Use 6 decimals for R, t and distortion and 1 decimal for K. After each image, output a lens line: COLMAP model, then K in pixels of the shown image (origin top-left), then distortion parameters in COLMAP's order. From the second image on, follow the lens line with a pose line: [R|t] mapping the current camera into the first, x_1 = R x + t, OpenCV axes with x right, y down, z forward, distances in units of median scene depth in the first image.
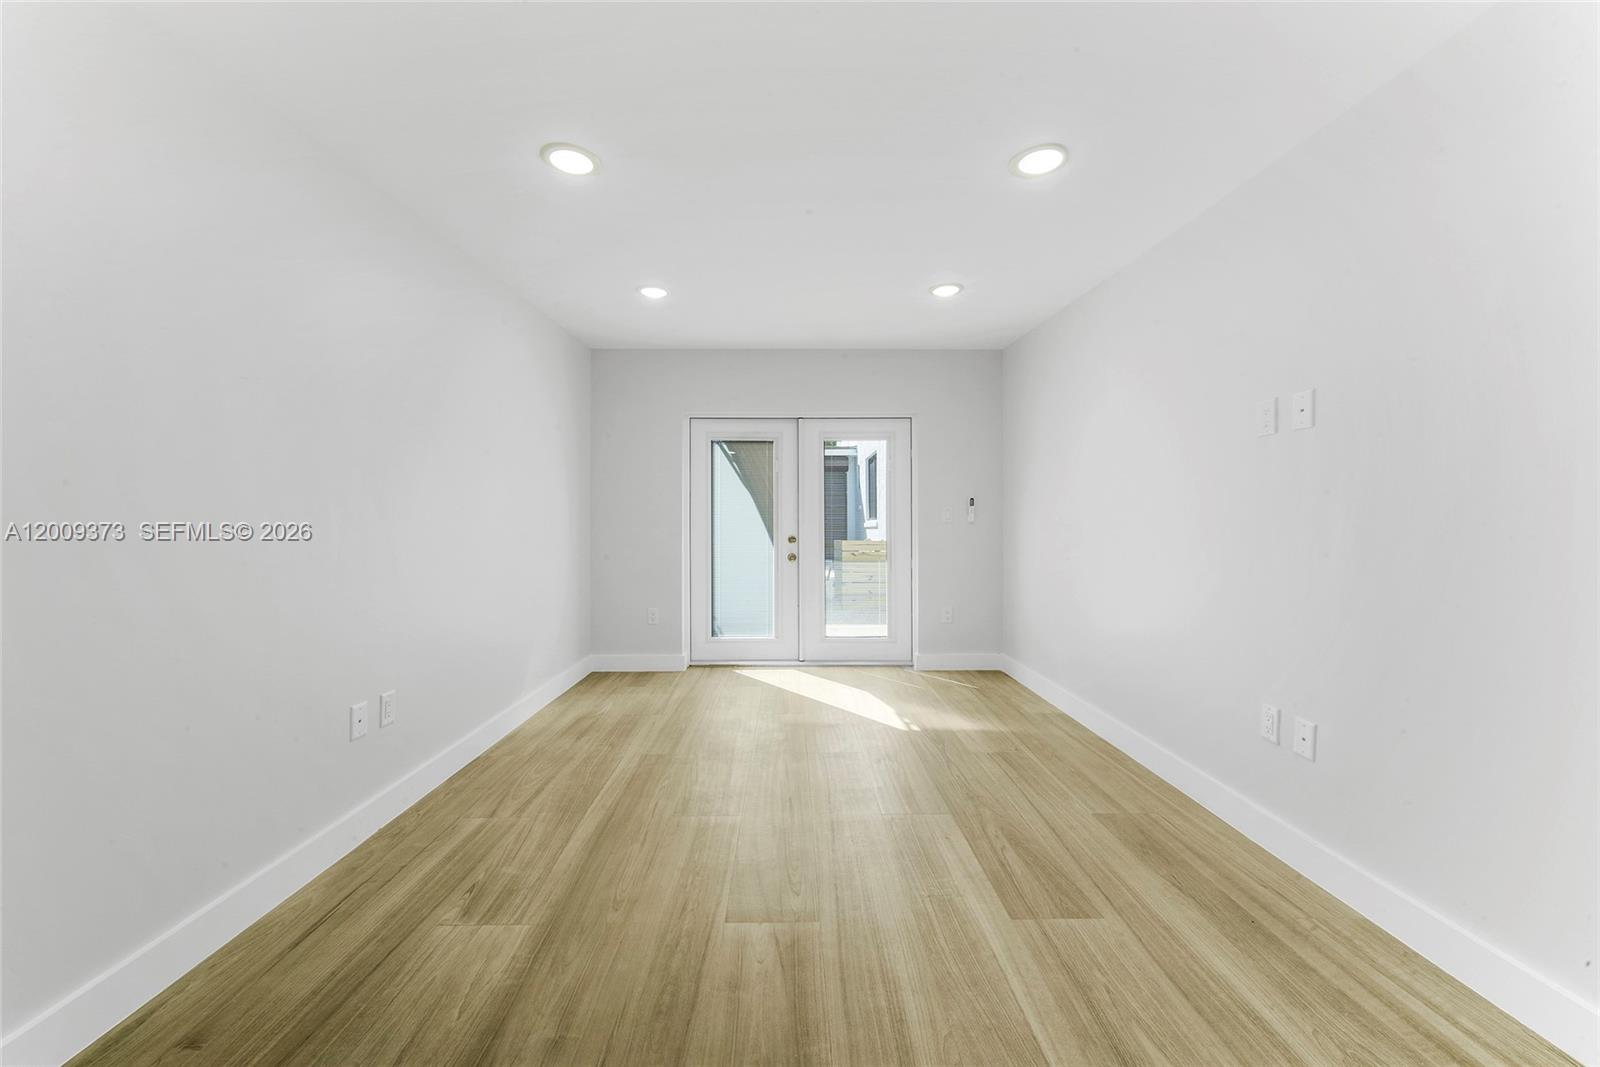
lens RADIAL K [[579.7, 0, 806.4], [0, 579.7, 533.5], [0, 0, 1]] dist [0.000437, 0.000022]
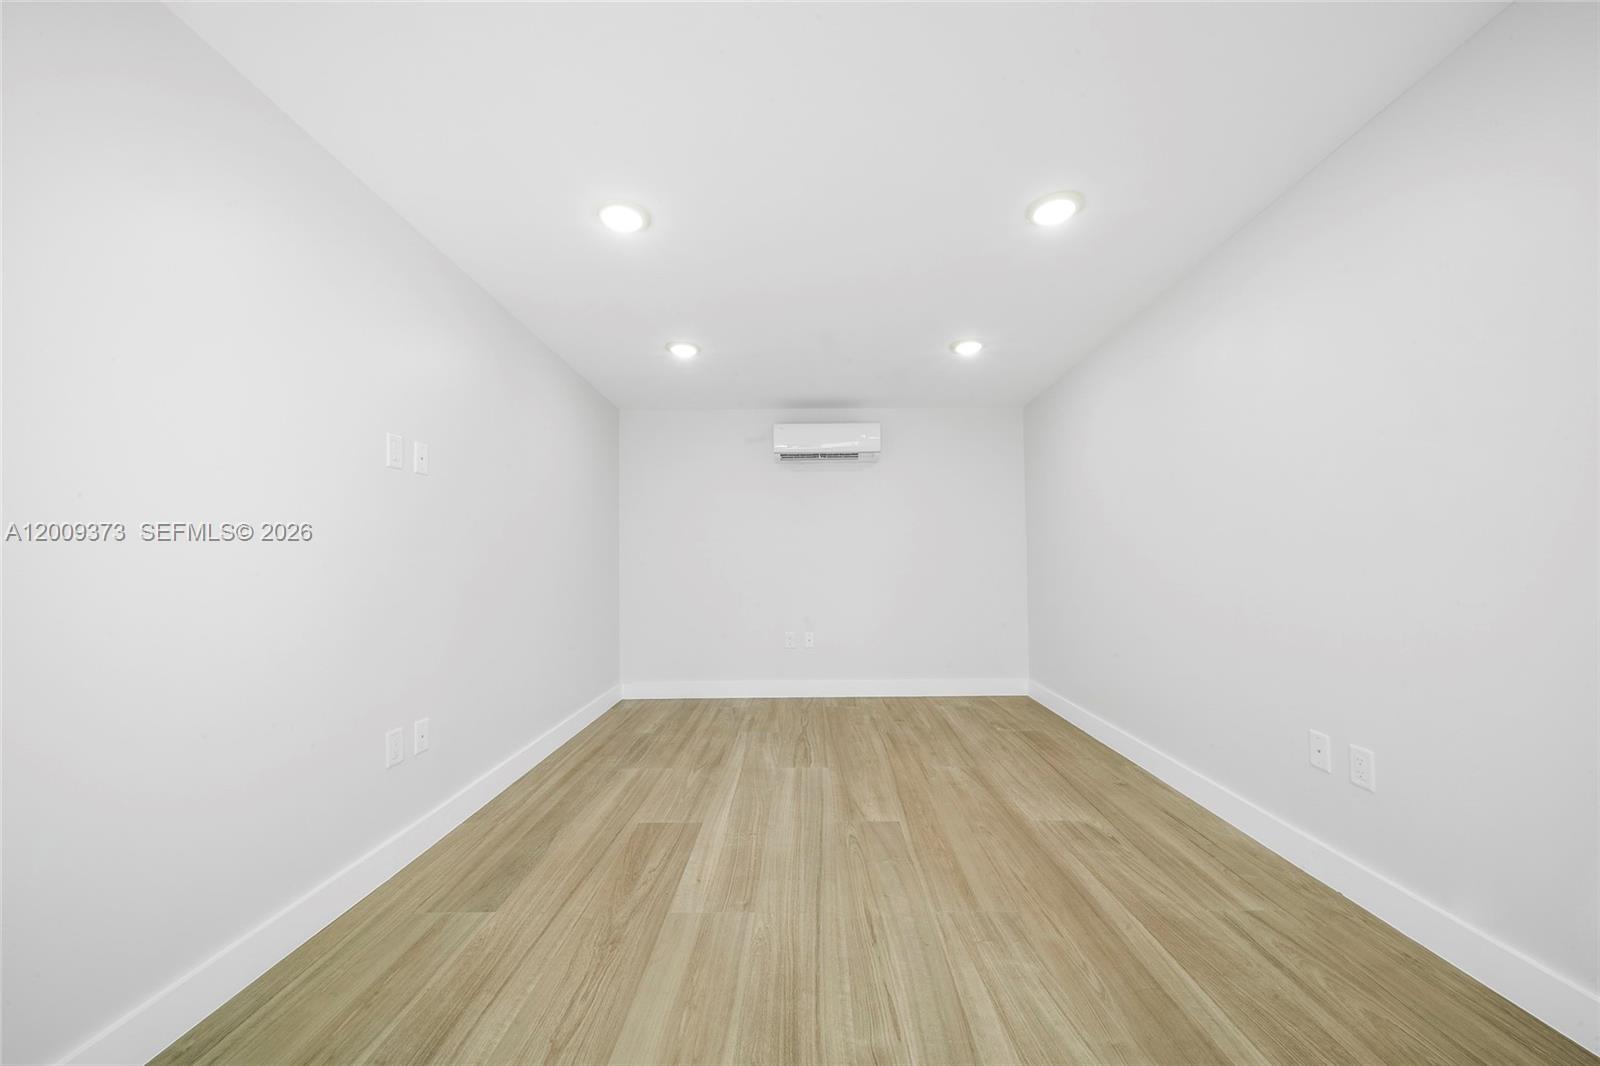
lens RADIAL K [[579.7, 0, 806.4], [0, 579.7, 533.0], [0, 0, 1]] dist [0.000437, 0.000022]
pose [[-0.999366, 0.013367, 0.033008, 0.029537], [0.012528, 0.999596, -0.025494, -0.018871], [-0.033336, -0.025064, -0.999130, 2.055524]]
